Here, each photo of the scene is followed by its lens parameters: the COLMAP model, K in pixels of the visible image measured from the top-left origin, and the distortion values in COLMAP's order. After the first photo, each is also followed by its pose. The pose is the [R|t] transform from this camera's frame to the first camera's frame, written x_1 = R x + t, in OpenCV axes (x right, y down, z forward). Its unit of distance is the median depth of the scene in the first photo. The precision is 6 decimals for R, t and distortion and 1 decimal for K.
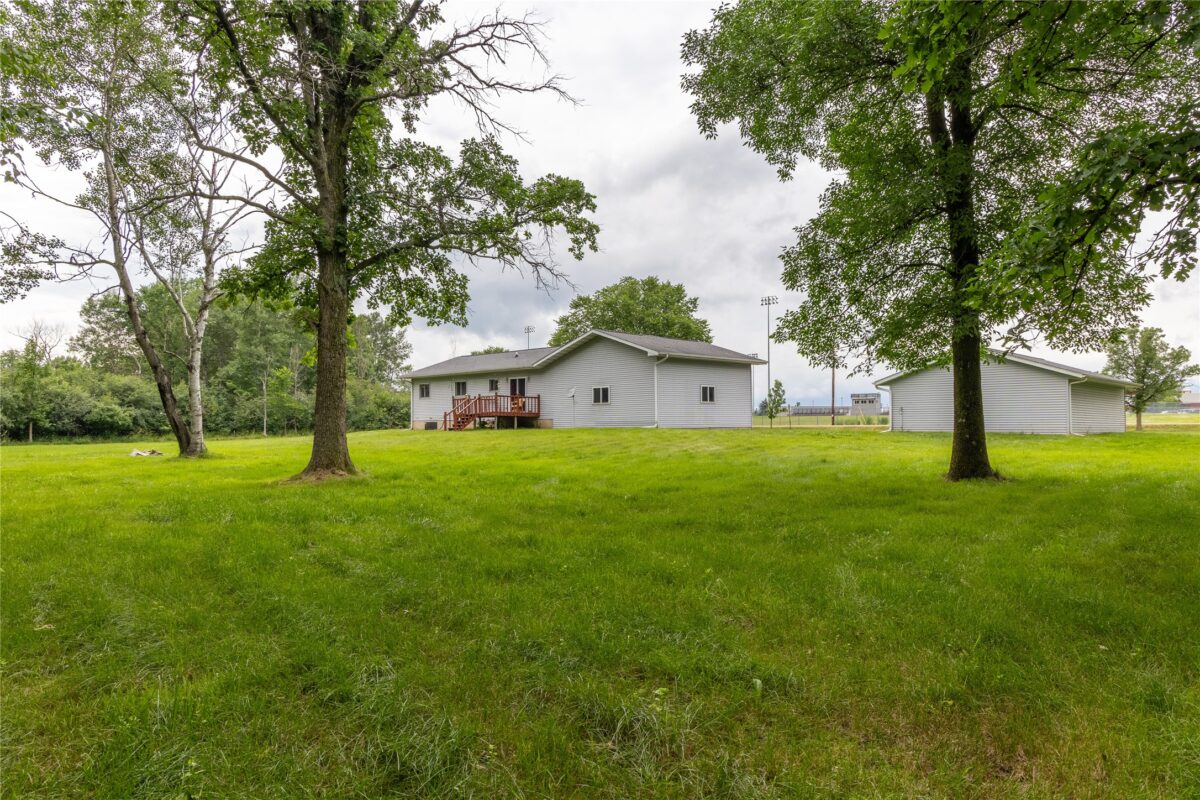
lens RADIAL K [[816.8, 0, 600.0], [0, 816.8, 400.0], [0, 0, 1]] dist [0.002817, 0.000286]
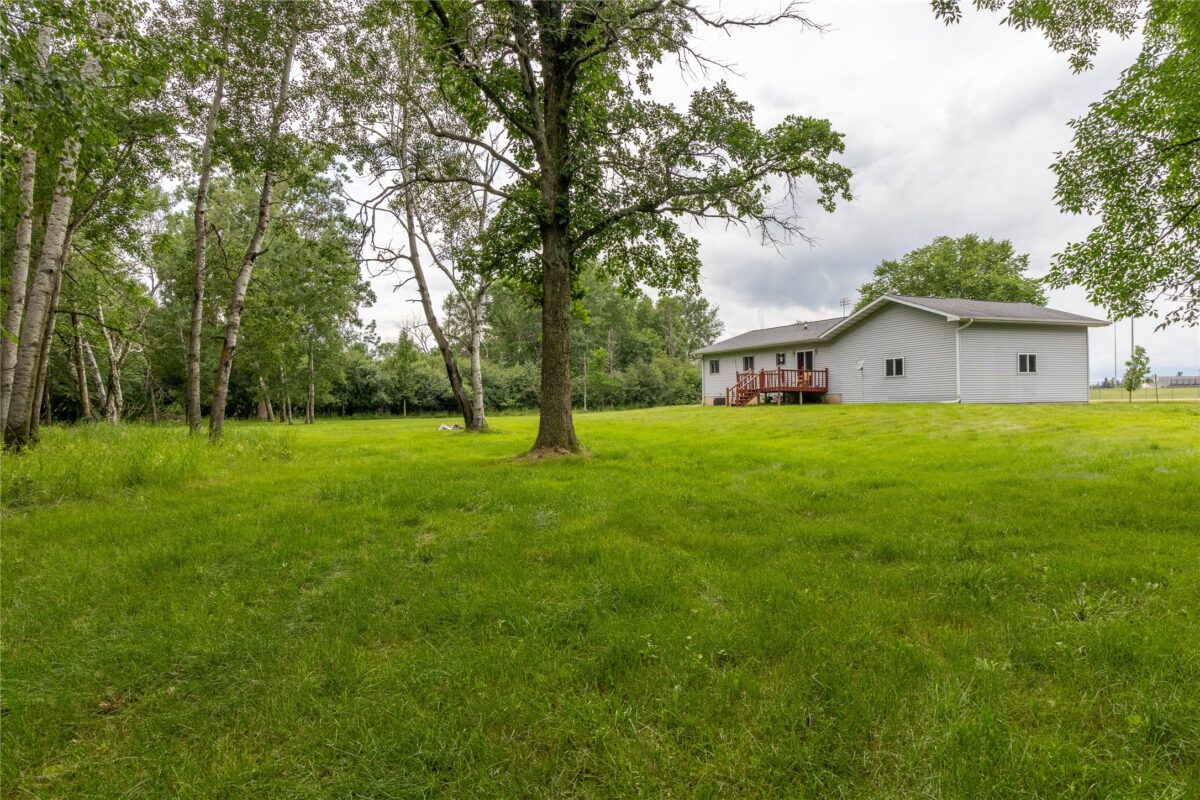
lens RADIAL K [[793.1, 0, 600.0], [0, 793.1, 400.0], [0, 0, 1]] dist [-0.002970, 0.000152]
pose [[0.923488, -0.004800, -0.383598, 0.071791], [0.016472, 0.999496, 0.027151, 0.002505], [0.383274, -0.031392, 0.923101, 0.117756]]
